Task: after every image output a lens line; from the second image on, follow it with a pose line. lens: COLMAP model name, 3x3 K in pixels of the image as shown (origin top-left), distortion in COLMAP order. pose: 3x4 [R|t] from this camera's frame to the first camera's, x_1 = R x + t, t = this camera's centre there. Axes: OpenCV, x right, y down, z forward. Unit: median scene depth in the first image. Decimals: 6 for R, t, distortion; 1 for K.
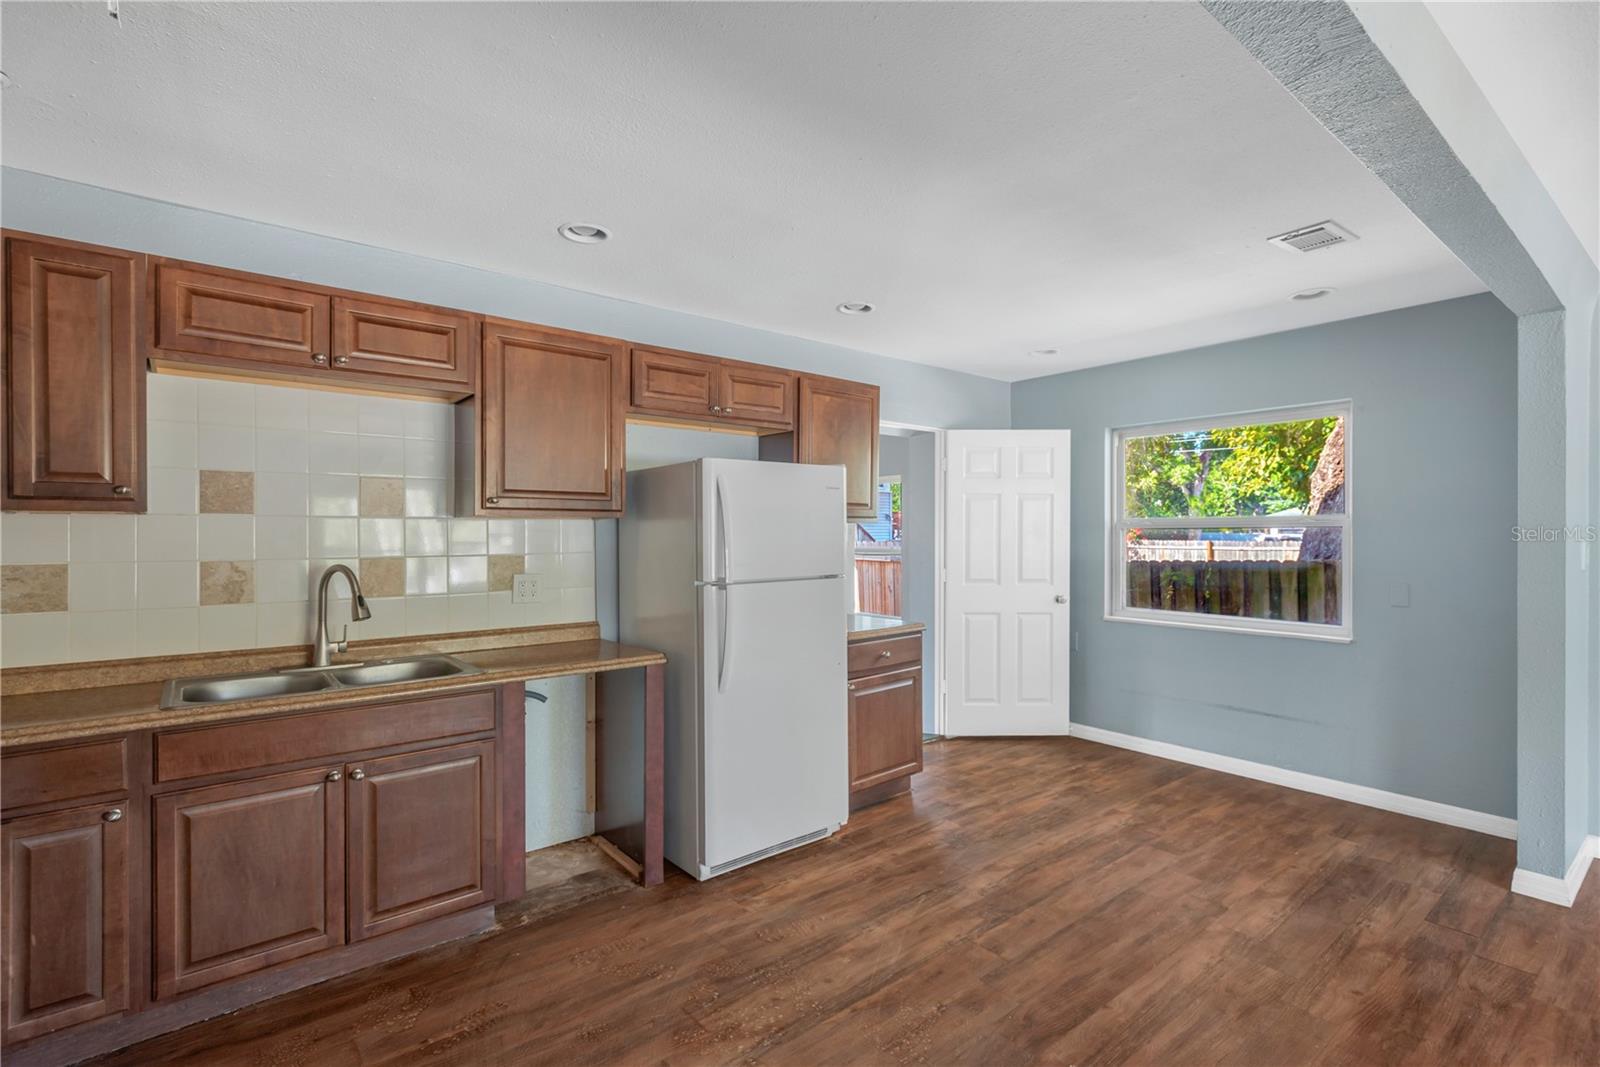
lens RADIAL K [[748.5, 0, 802.4], [0, 748.5, 530.5], [0, 0, 1]] dist [0.016775, -0.001005]
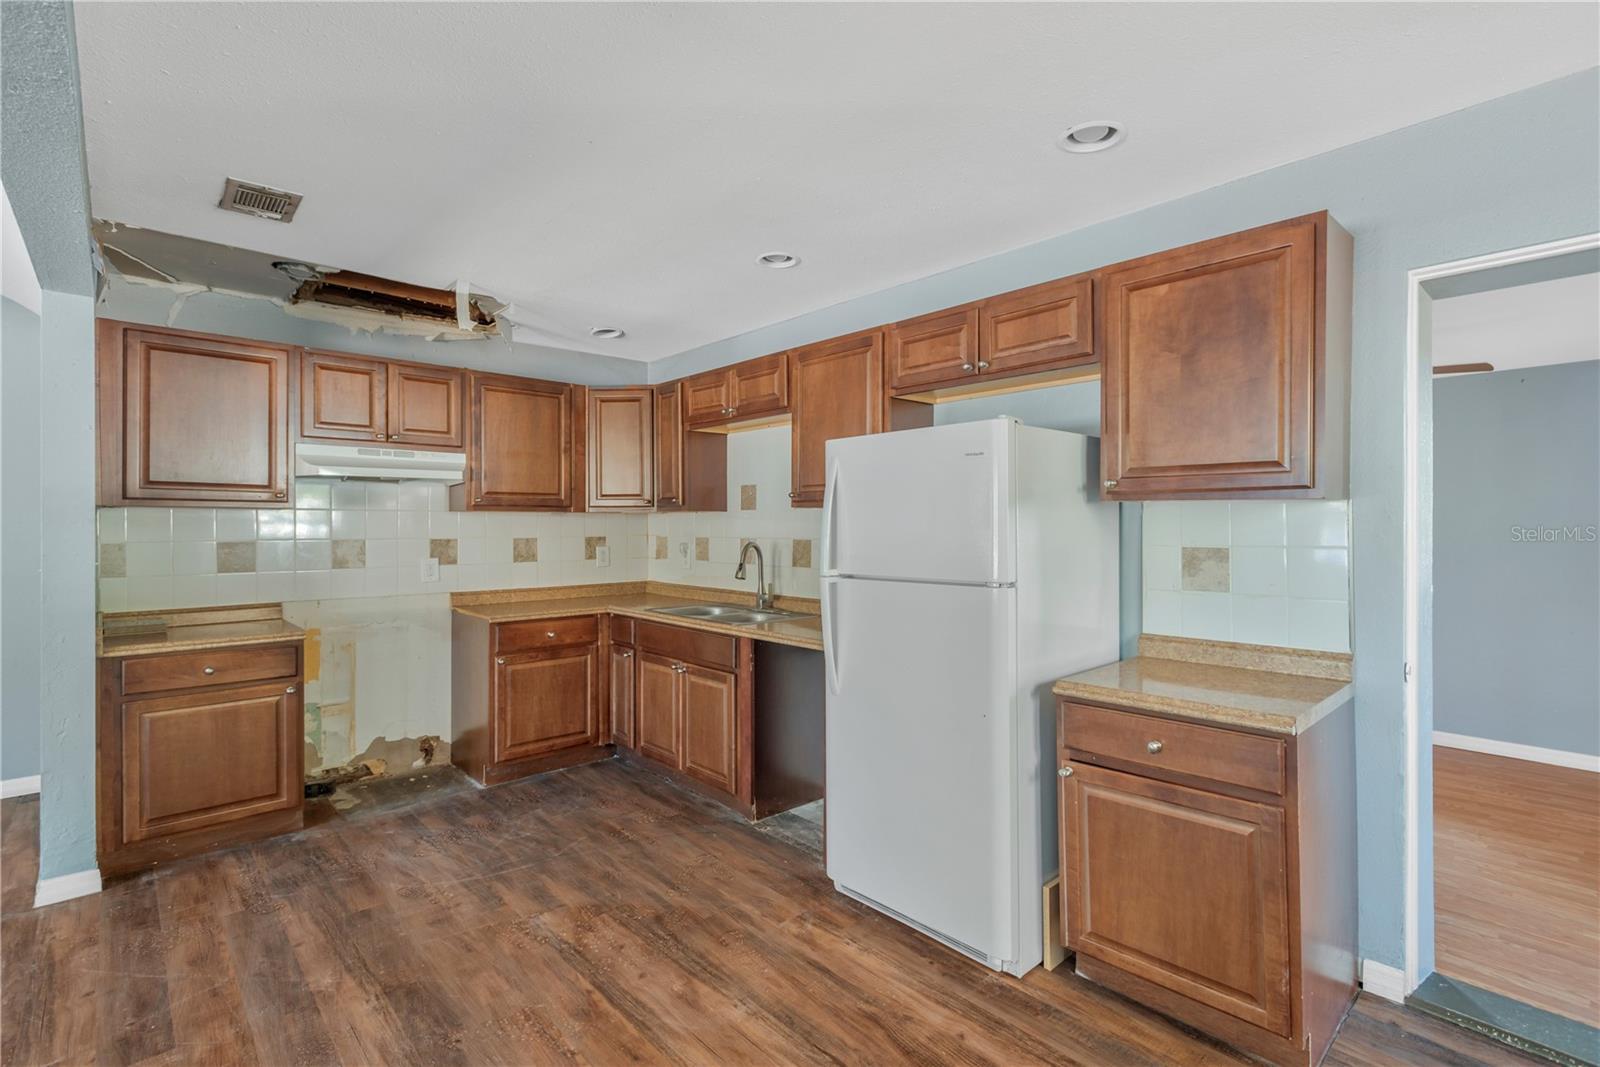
lens RADIAL K [[748.5, 0, 802.4], [0, 748.5, 530.5], [0, 0, 1]] dist [0.016775, -0.001005]
pose [[0.051688, 0.007637, -0.998634, 0.902058], [0.000346, 0.999971, 0.007665, 0.010066], [0.998663, -0.000742, 0.051684, 1.024747]]
